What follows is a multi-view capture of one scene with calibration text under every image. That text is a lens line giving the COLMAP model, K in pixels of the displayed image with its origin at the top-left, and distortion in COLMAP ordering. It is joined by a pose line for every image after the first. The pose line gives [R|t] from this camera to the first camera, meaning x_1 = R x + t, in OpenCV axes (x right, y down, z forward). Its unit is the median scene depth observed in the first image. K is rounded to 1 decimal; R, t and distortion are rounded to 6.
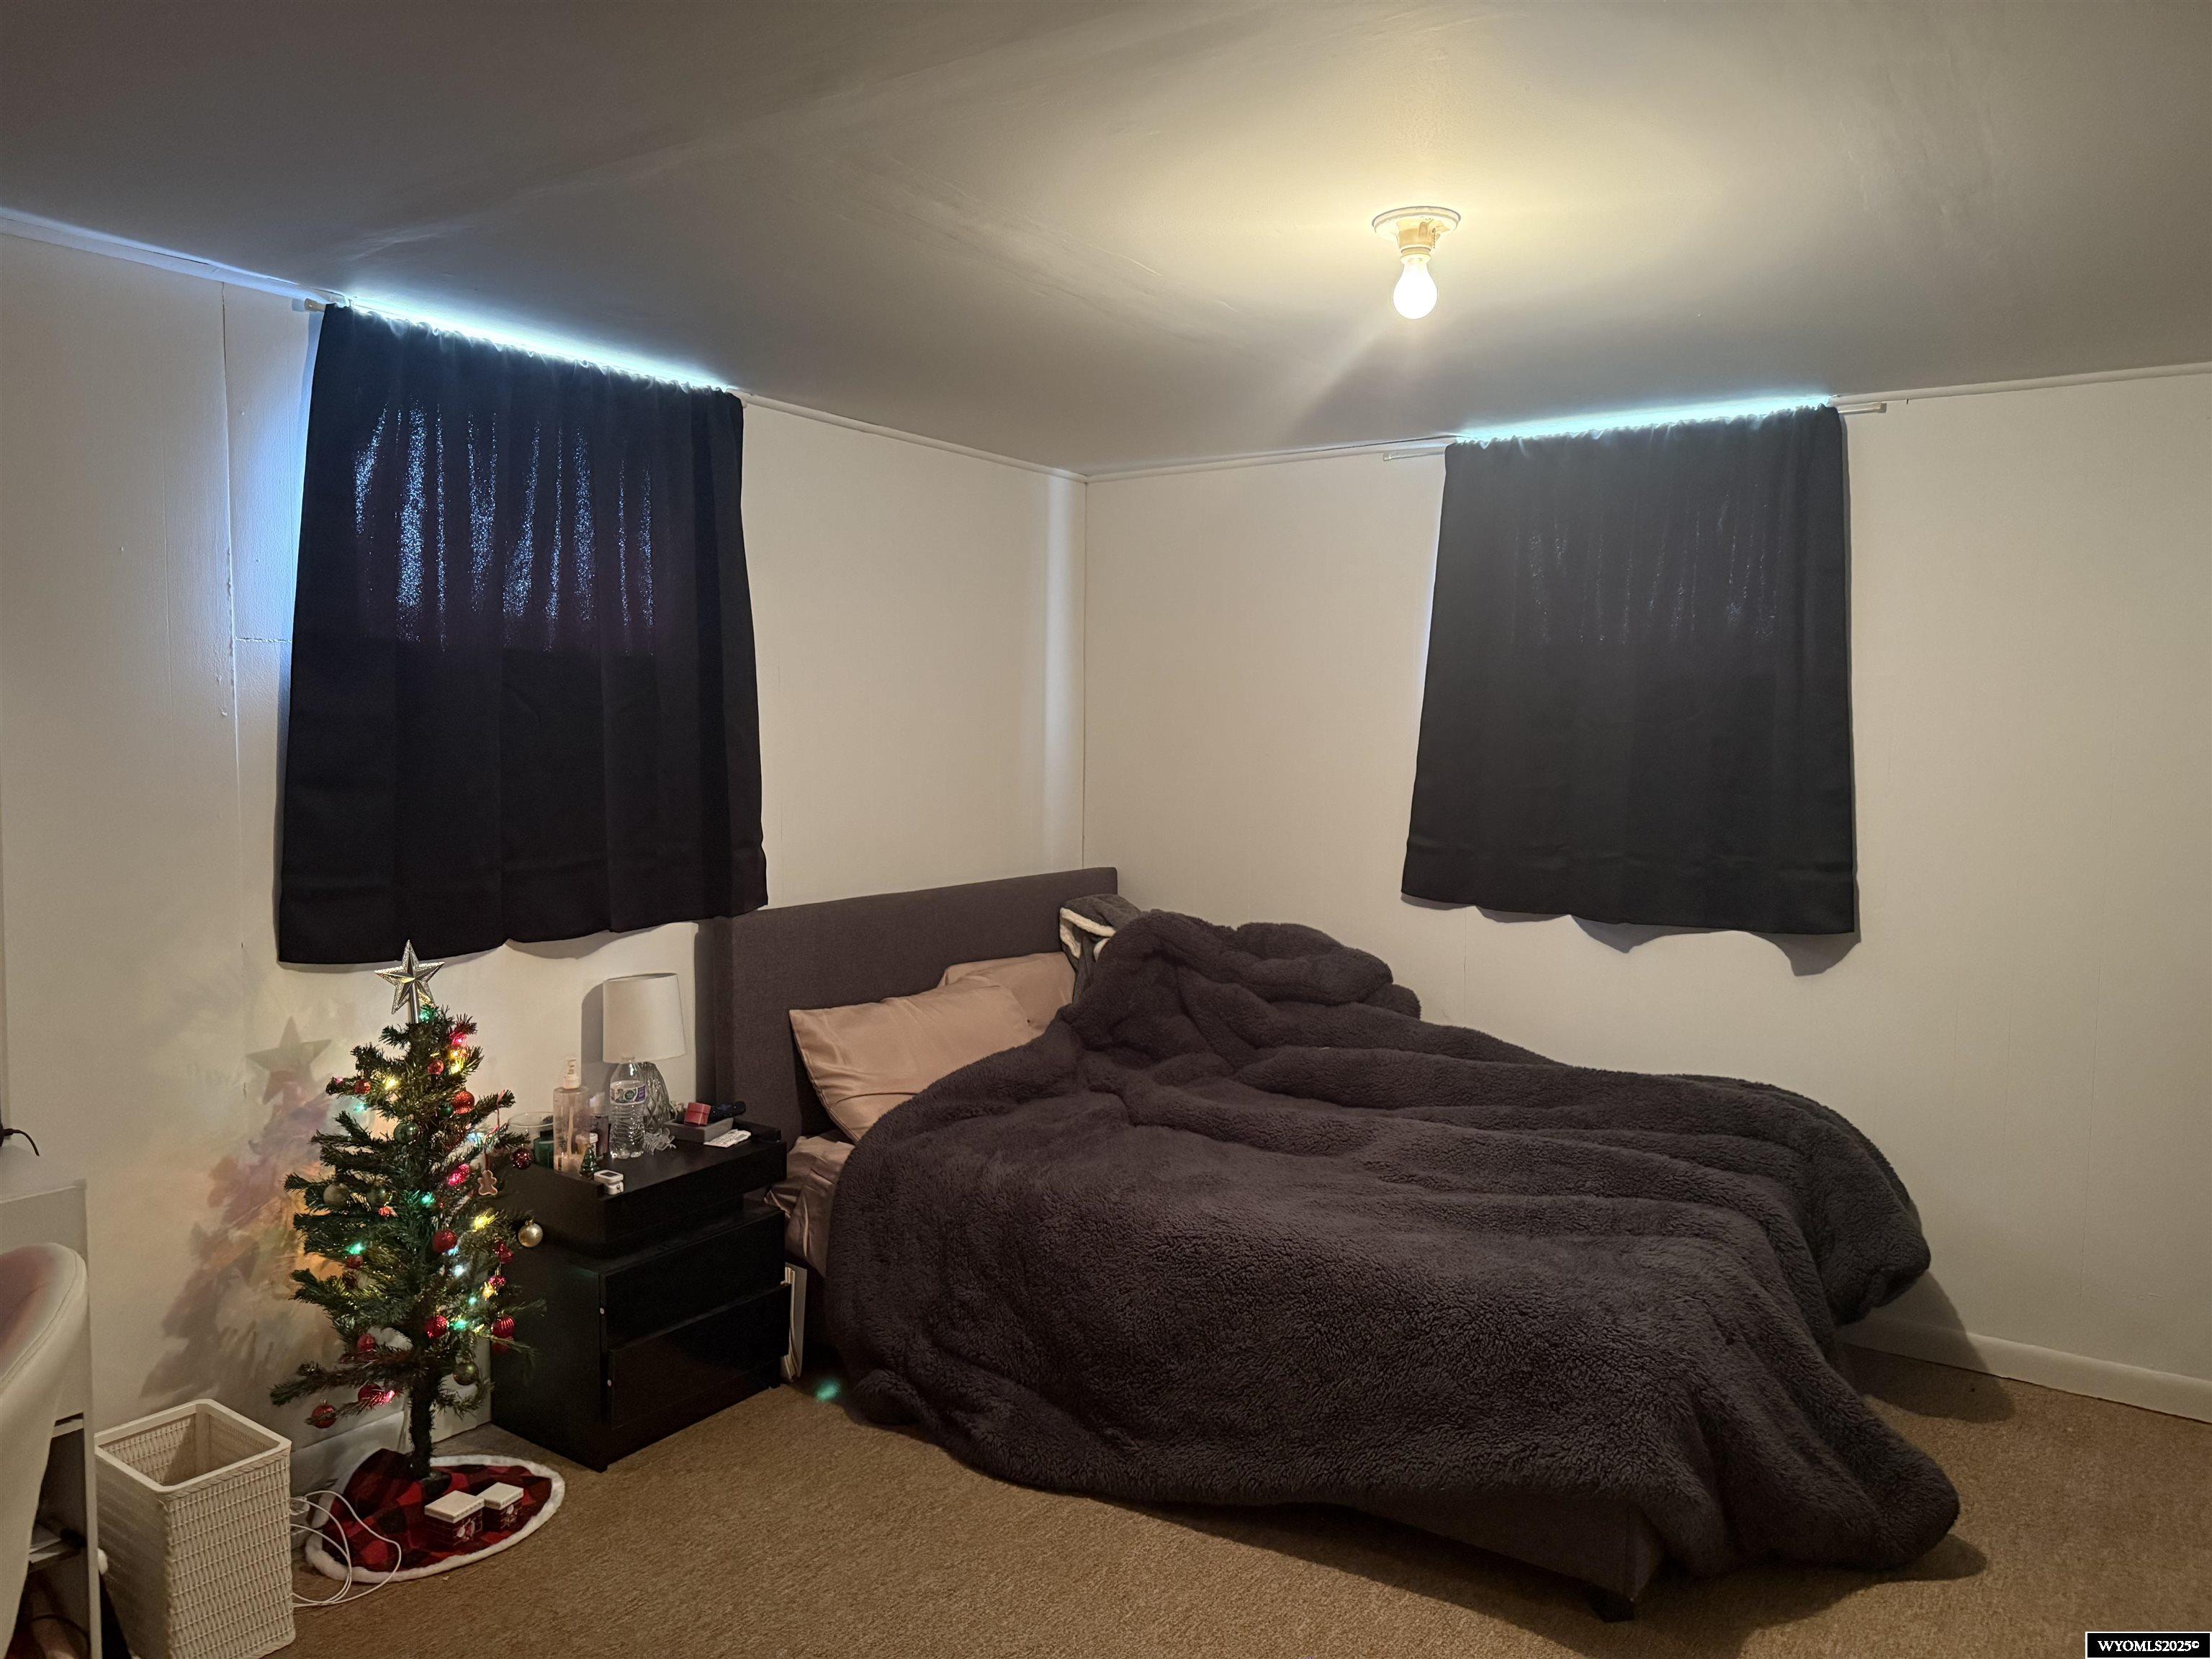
lens RADIAL K [[1567.9, 0, 1106.7], [0, 1567.9, 839.1], [0, 0, 1]] dist [0.098704, -0.123056]
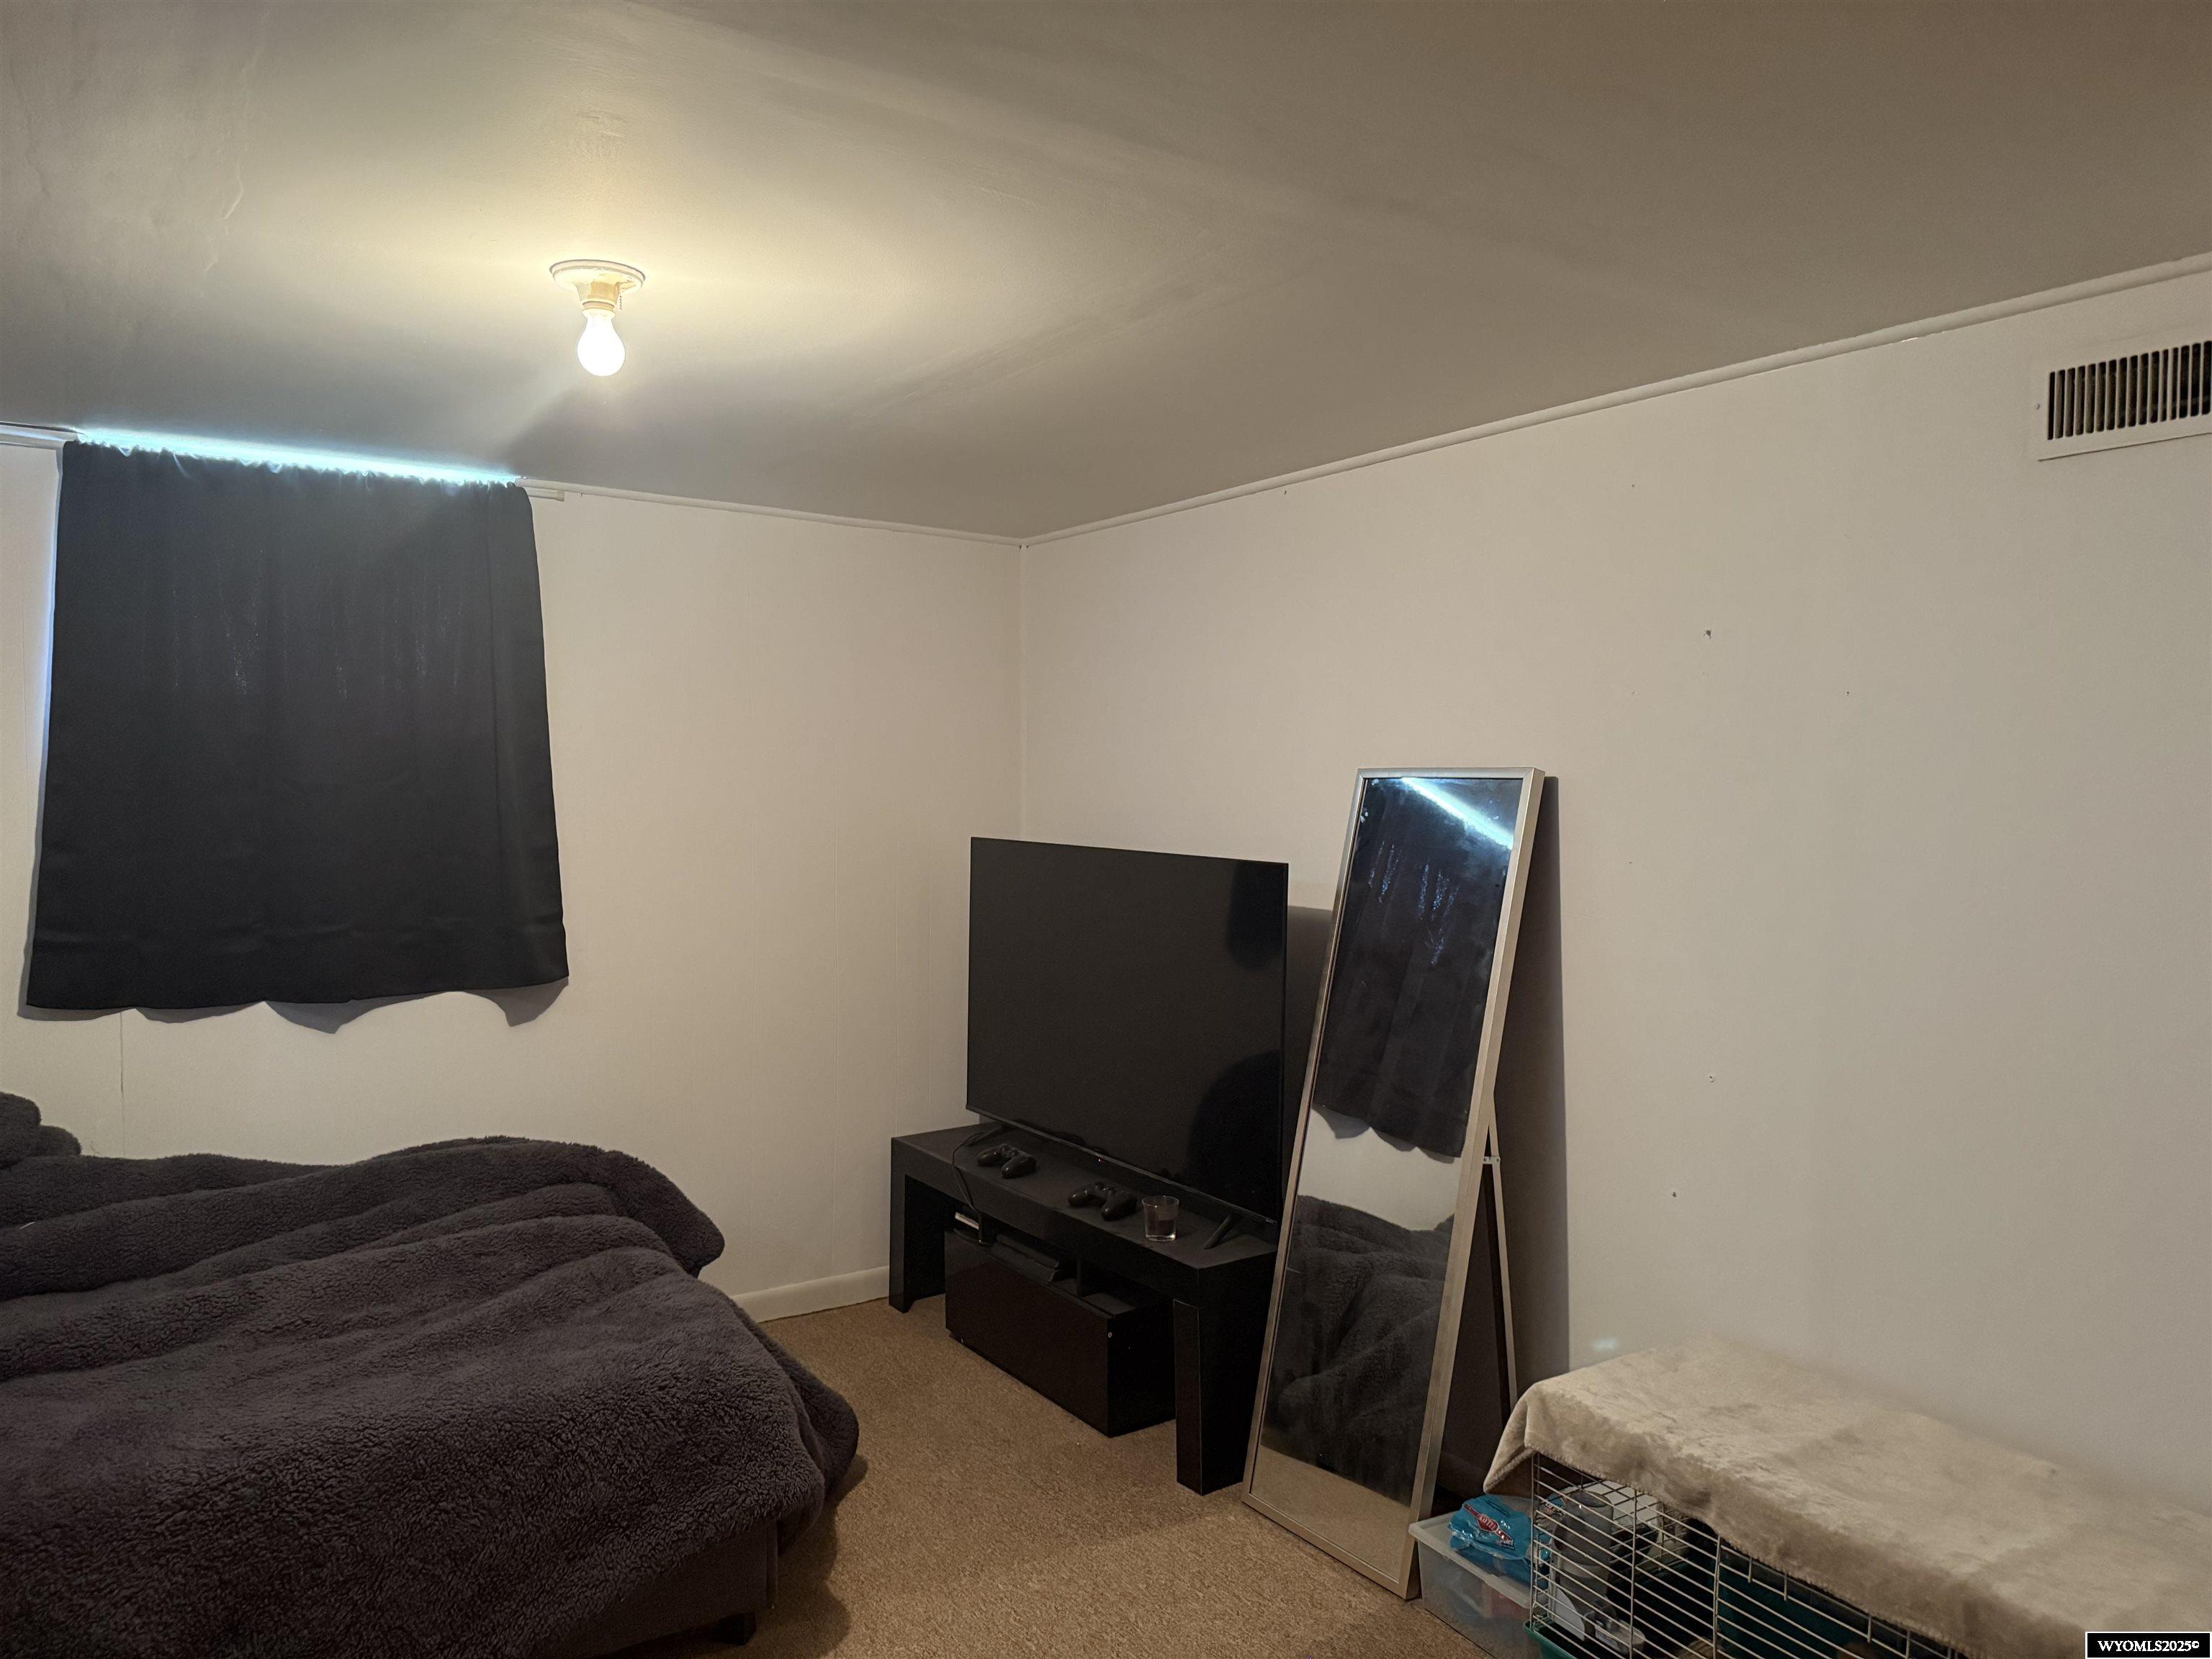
lens RADIAL K [[1615.0, 0, 1083.2], [0, 1615.0, 832.8], [0, 0, 1]] dist [-0.006215, 0.006979]
pose [[0.373841, -0.046727, 0.926315, -0.411624], [0.068716, 0.997381, 0.022580, -0.039338], [-0.924944, 0.055211, 0.376072, 0.260867]]
